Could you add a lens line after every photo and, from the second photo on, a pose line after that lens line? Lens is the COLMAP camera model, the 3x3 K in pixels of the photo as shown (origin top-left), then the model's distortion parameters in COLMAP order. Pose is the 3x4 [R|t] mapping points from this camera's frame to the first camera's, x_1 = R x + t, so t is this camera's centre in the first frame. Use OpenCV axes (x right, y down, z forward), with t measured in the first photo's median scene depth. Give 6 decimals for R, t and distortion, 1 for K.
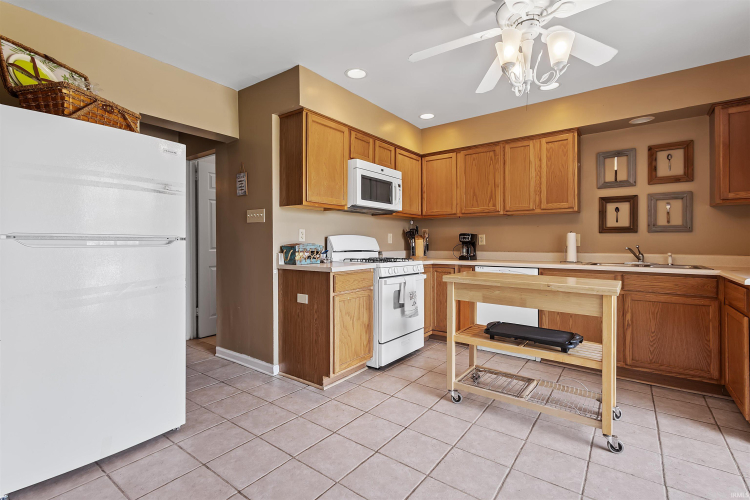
lens RADIAL K [[352.2, 0, 373.6], [0, 352.2, 246.7], [0, 0, 1]] dist [0.004407, -0.000212]
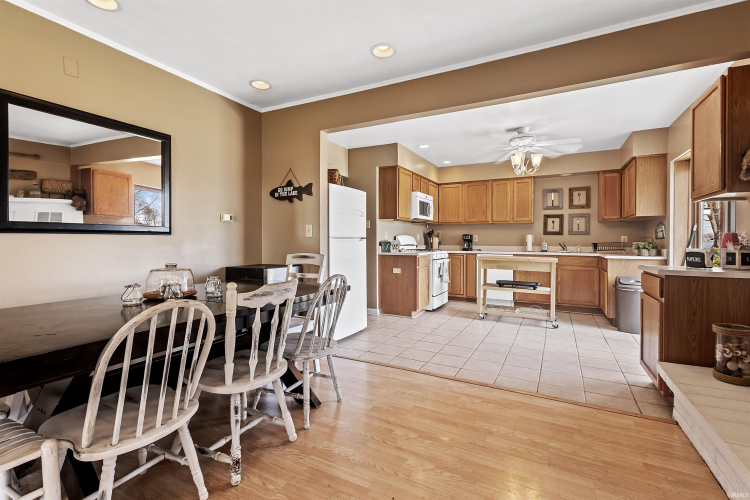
lens RADIAL K [[352.2, 0, 372.9], [0, 352.2, 246.0], [0, 0, 1]] dist [0.004407, -0.000212]
pose [[0.987636, 0.000669, 0.156760, -0.521434], [-0.001849, 0.999971, 0.007381, 0.005918], [-0.156751, -0.007580, 0.987609, -0.659592]]
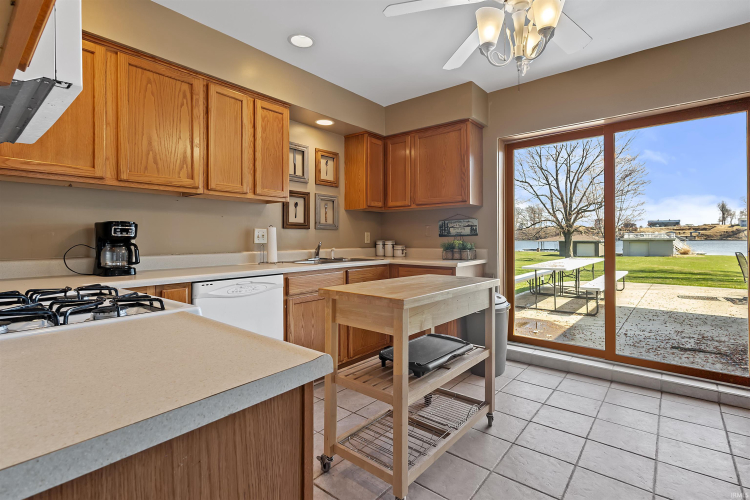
lens RADIAL K [[352.2, 0, 382.2], [0, 352.2, 246.7], [0, 0, 1]] dist [0.004407, -0.000212]
pose [[0.043416, -0.015367, 0.998939, -0.278884], [0.019708, 0.999700, 0.014522, -0.000778], [-0.998863, 0.019056, 0.043706, 0.759823]]
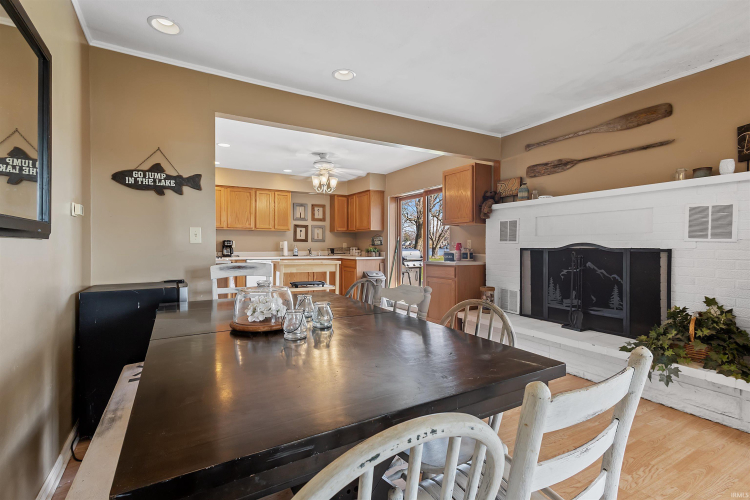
lens RADIAL K [[352.2, 0, 380.3], [0, 352.2, 246.0], [0, 0, 1]] dist [0.004407, -0.000212]
pose [[0.390686, 0.002260, 0.920521, -1.145196], [0.006965, 0.999961, -0.005411, 0.001561], [-0.920498, 0.008525, 0.390655, -0.294475]]
